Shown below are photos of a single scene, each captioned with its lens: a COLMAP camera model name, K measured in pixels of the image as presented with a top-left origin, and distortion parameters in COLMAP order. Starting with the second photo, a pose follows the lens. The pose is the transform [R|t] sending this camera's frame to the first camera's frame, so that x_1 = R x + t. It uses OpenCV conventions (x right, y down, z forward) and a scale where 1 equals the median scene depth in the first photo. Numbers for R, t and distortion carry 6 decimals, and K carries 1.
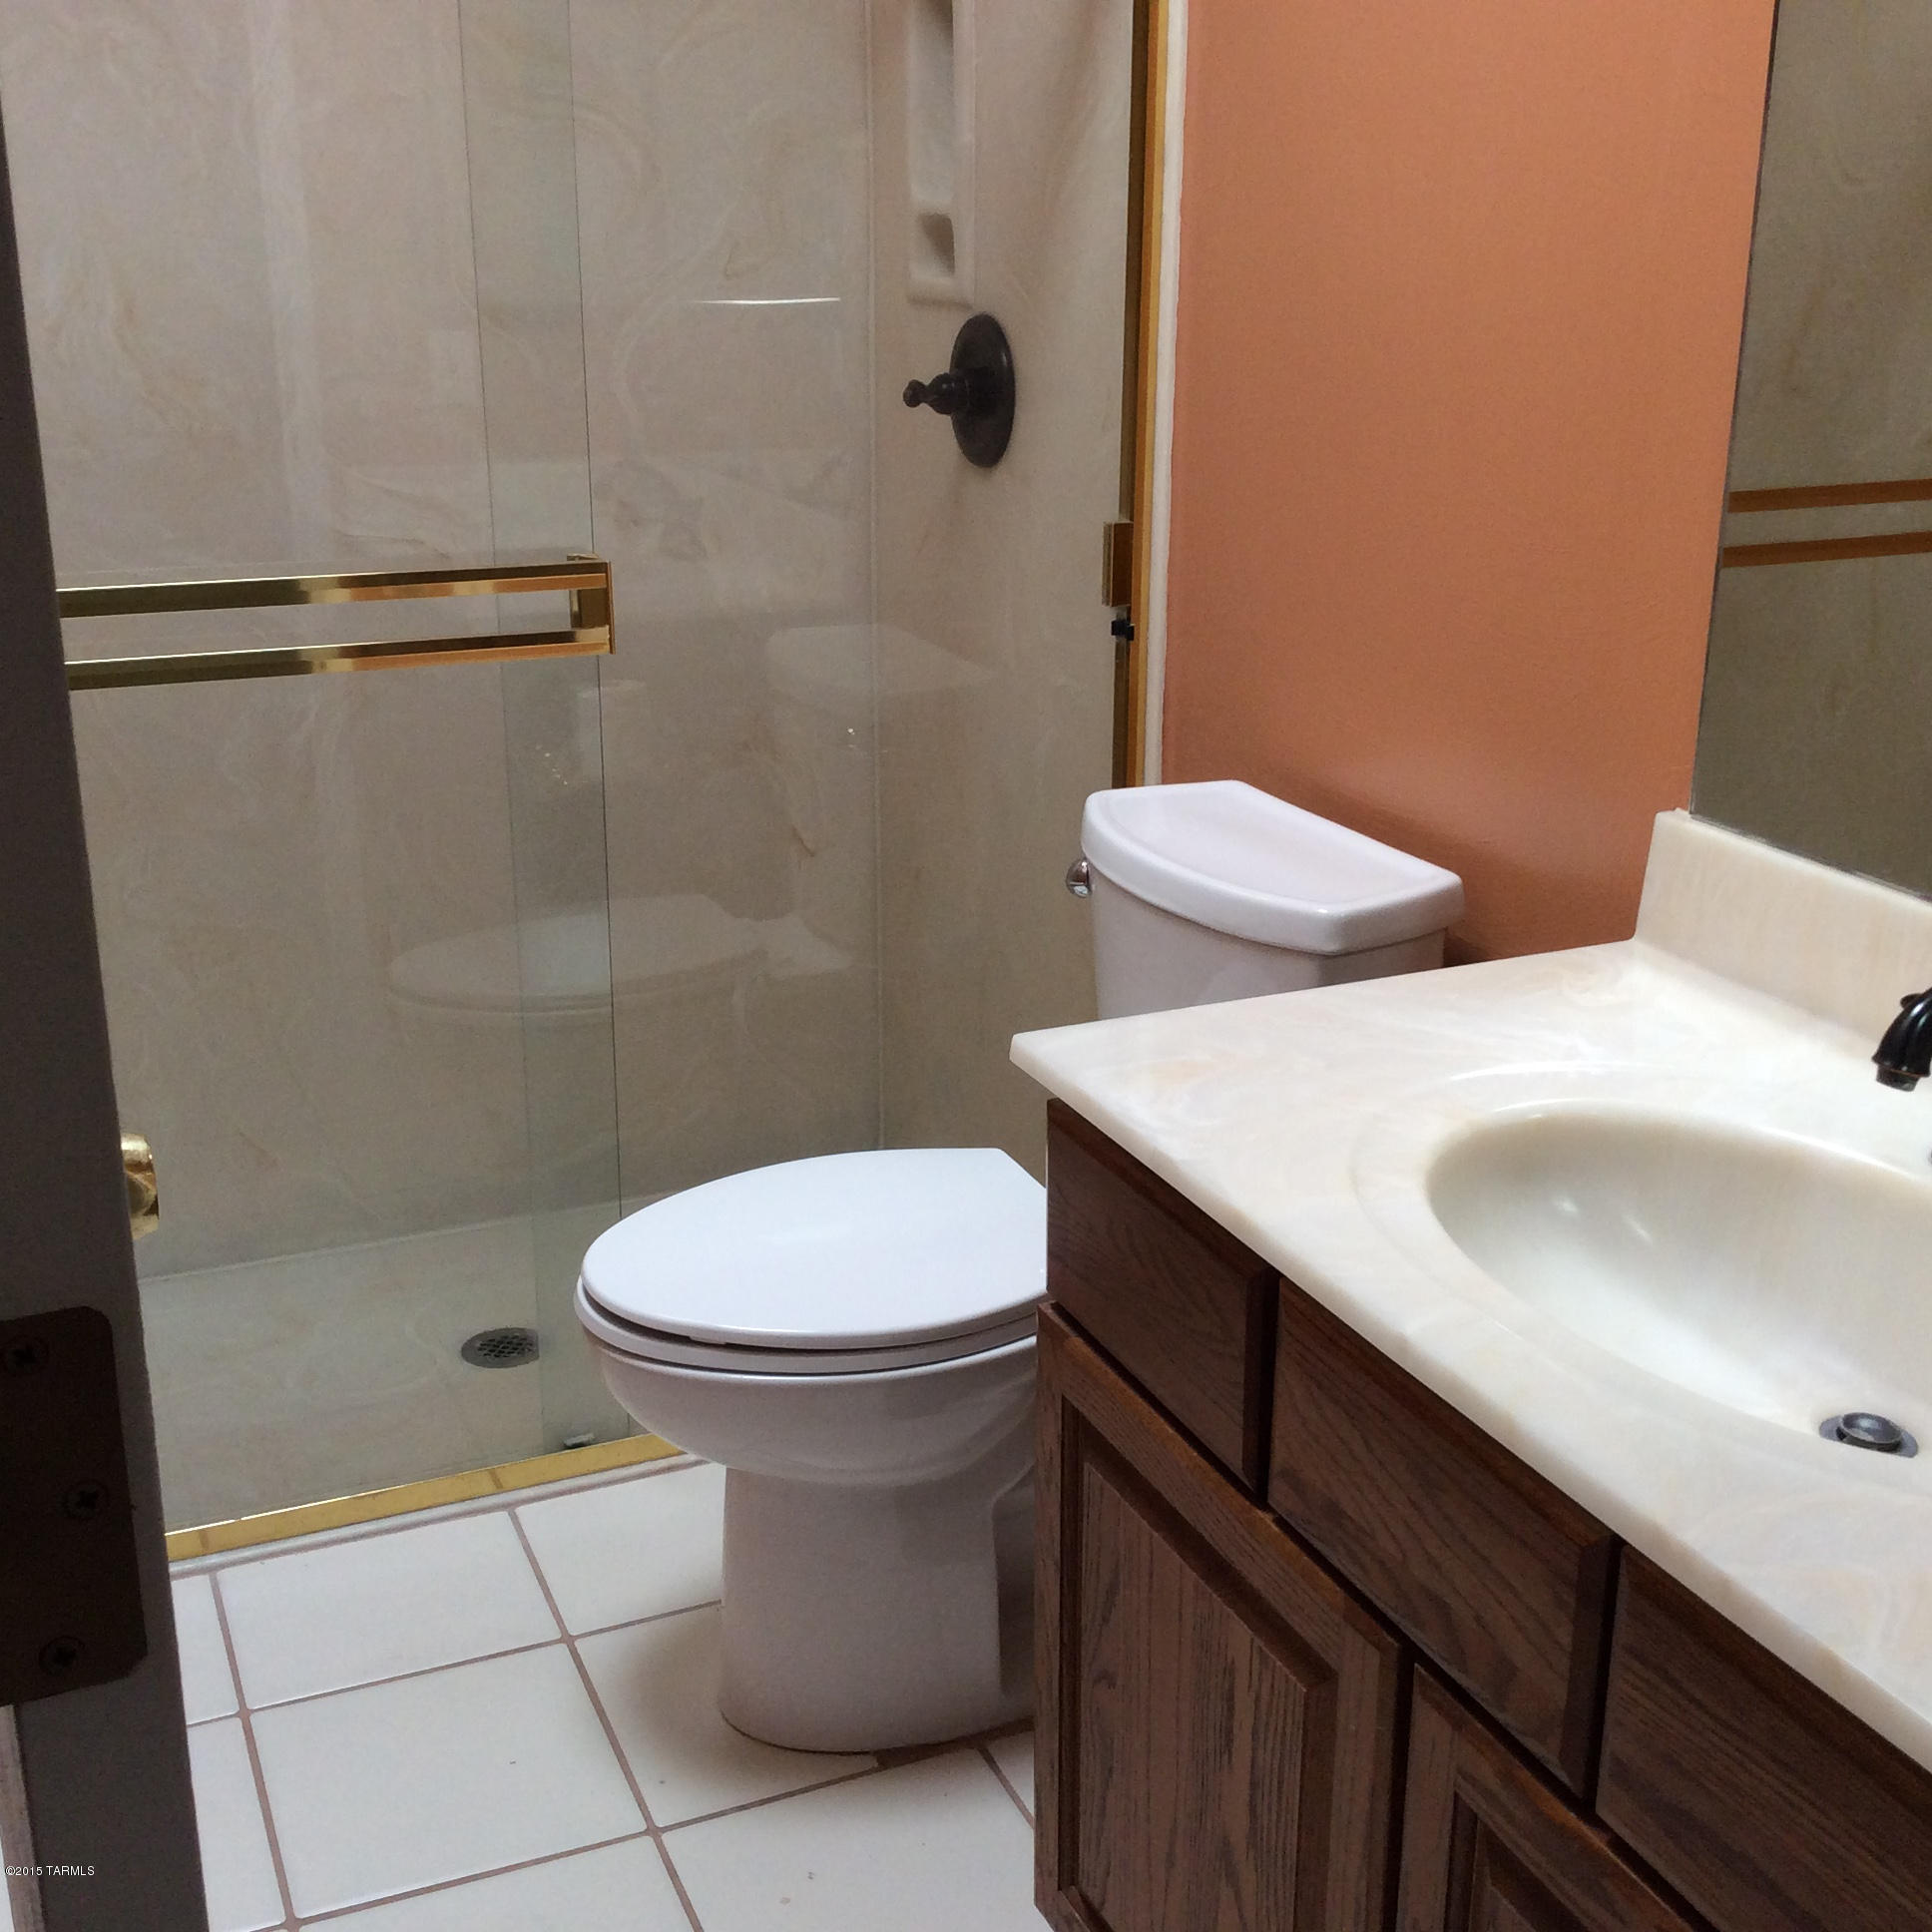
lens RADIAL K [[2352.2, 0, 966.0], [0, 2352.2, 966.0], [0, 0, 1]] dist [0.100486, -0.047652]
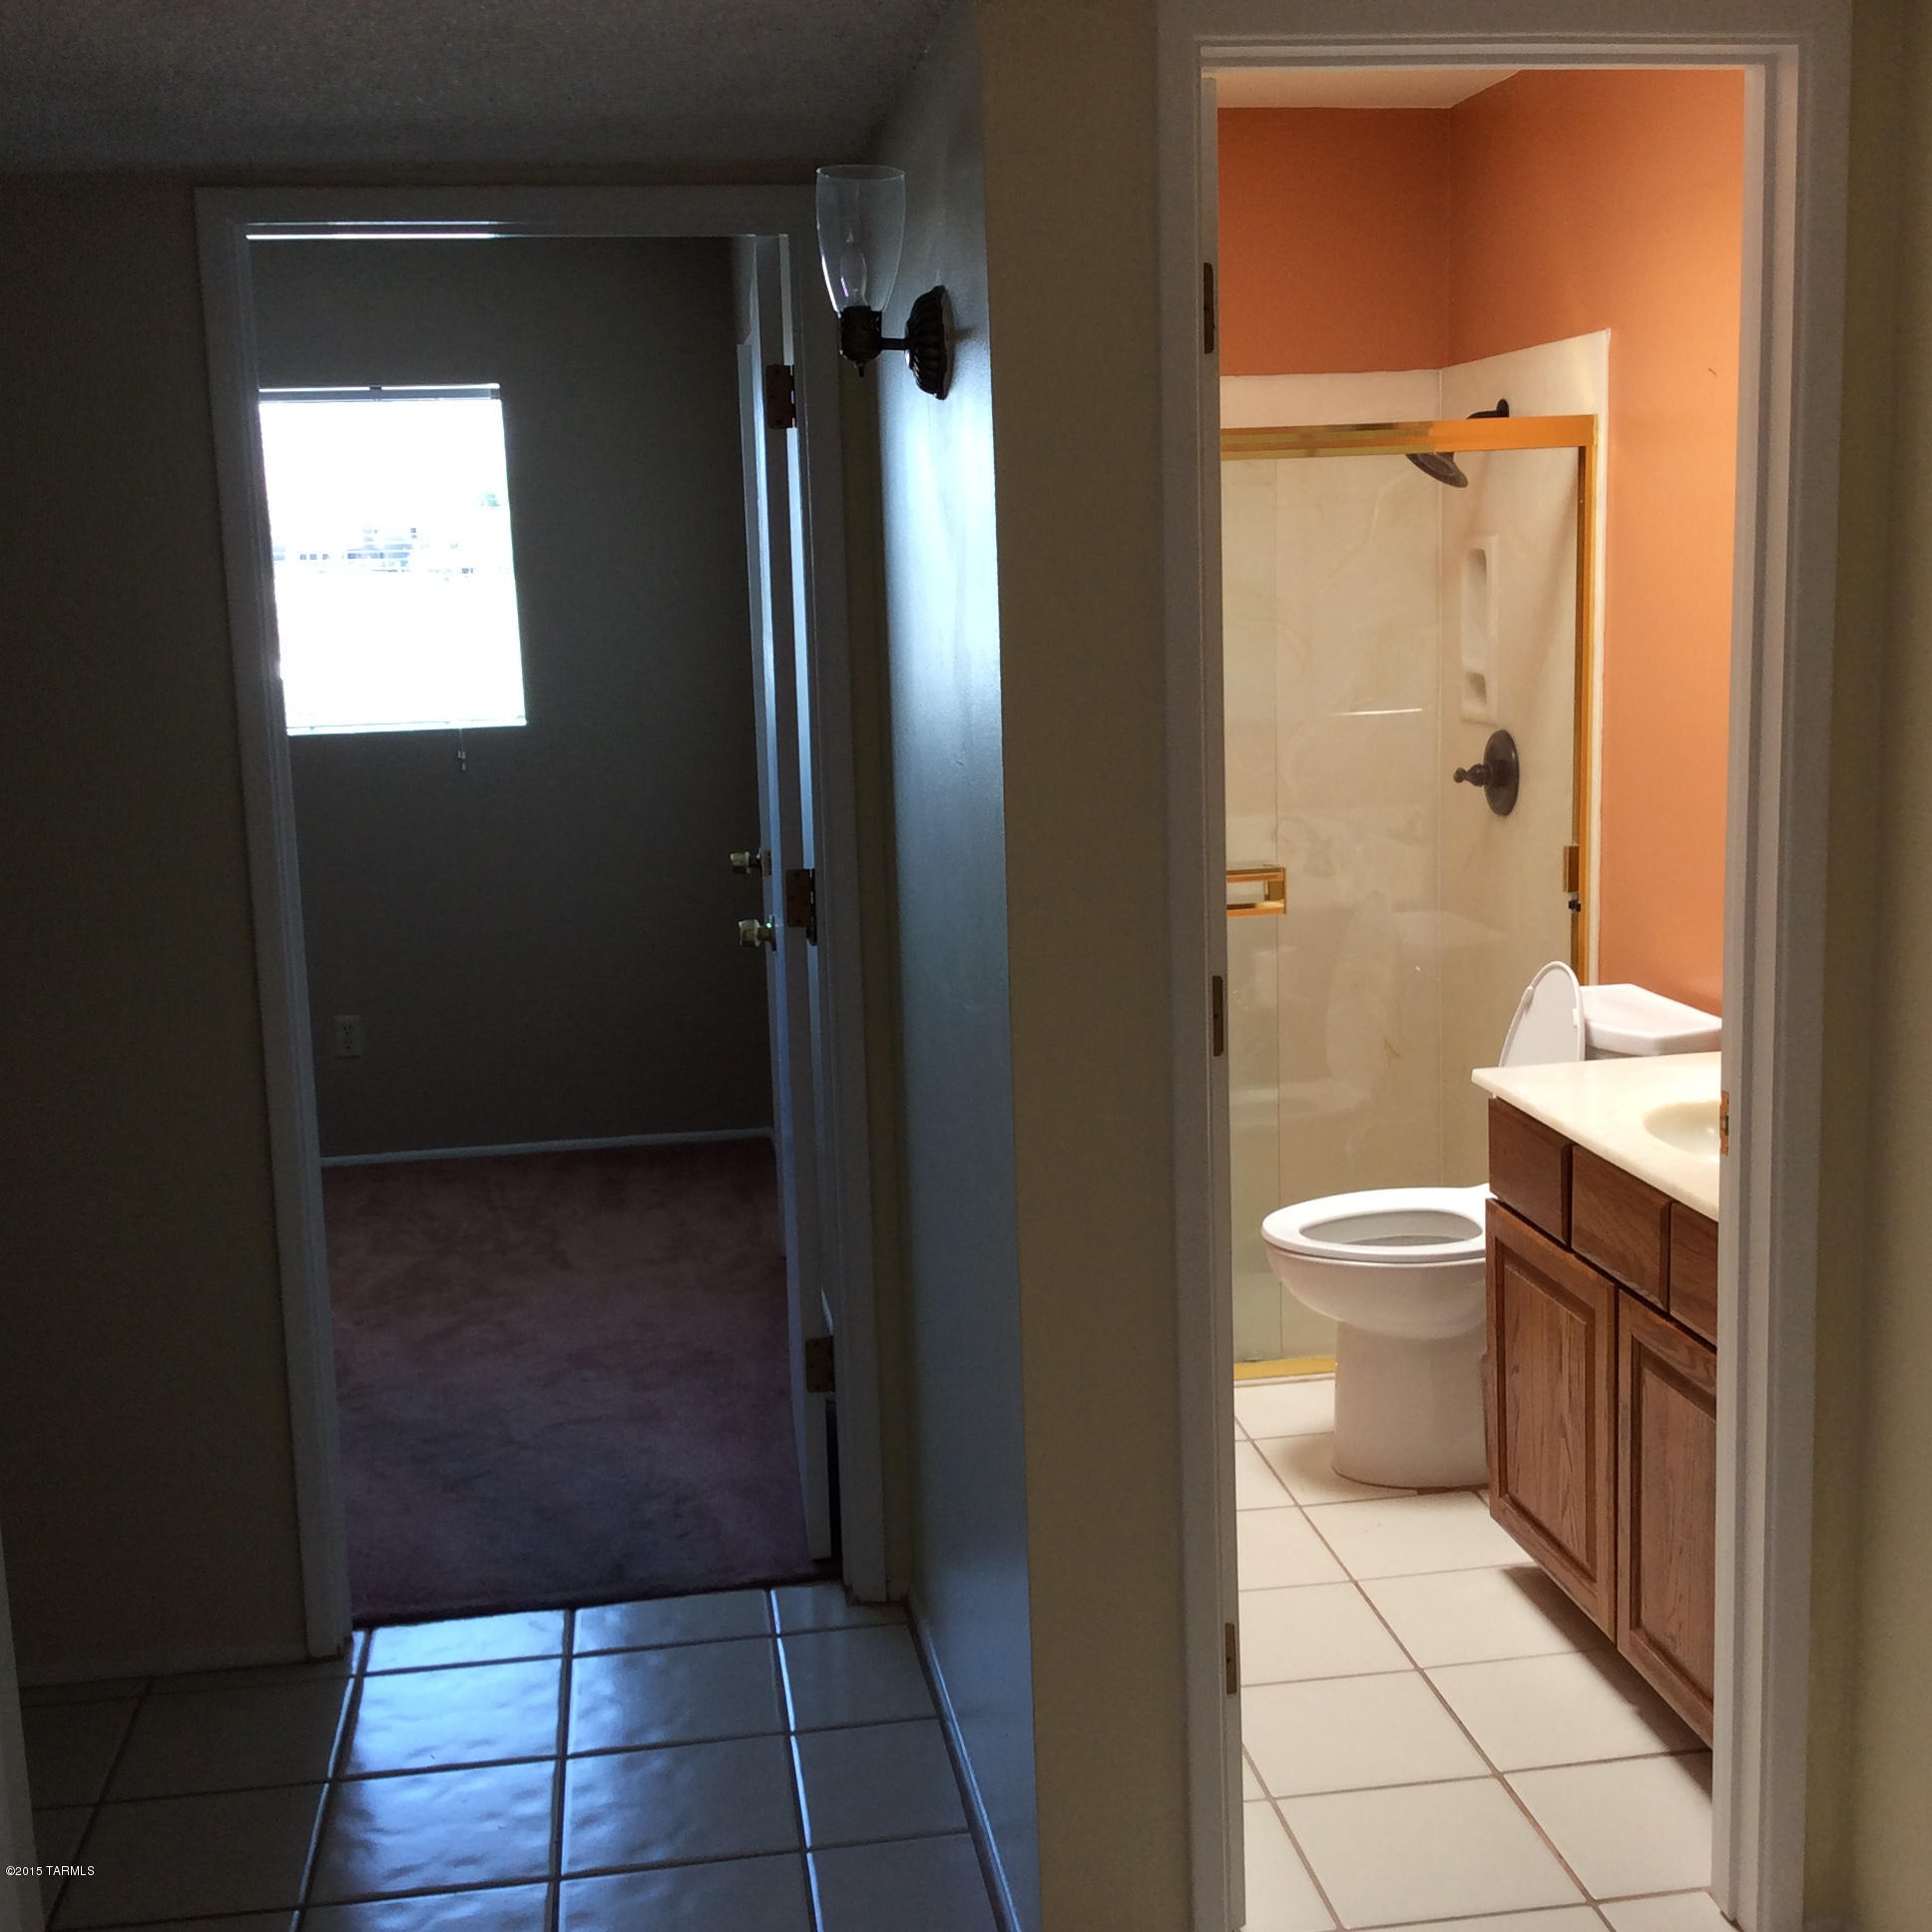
lens RADIAL K [[2352.2, 0, 966.0], [0, 2352.2, 966.0], [0, 0, 1]] dist [0.100486, -0.047652]
pose [[0.965996, 0.005195, -0.258505, 0.085811], [-0.042732, 0.989257, -0.139803, 0.170019], [0.255002, 0.146096, 0.955840, -0.805487]]
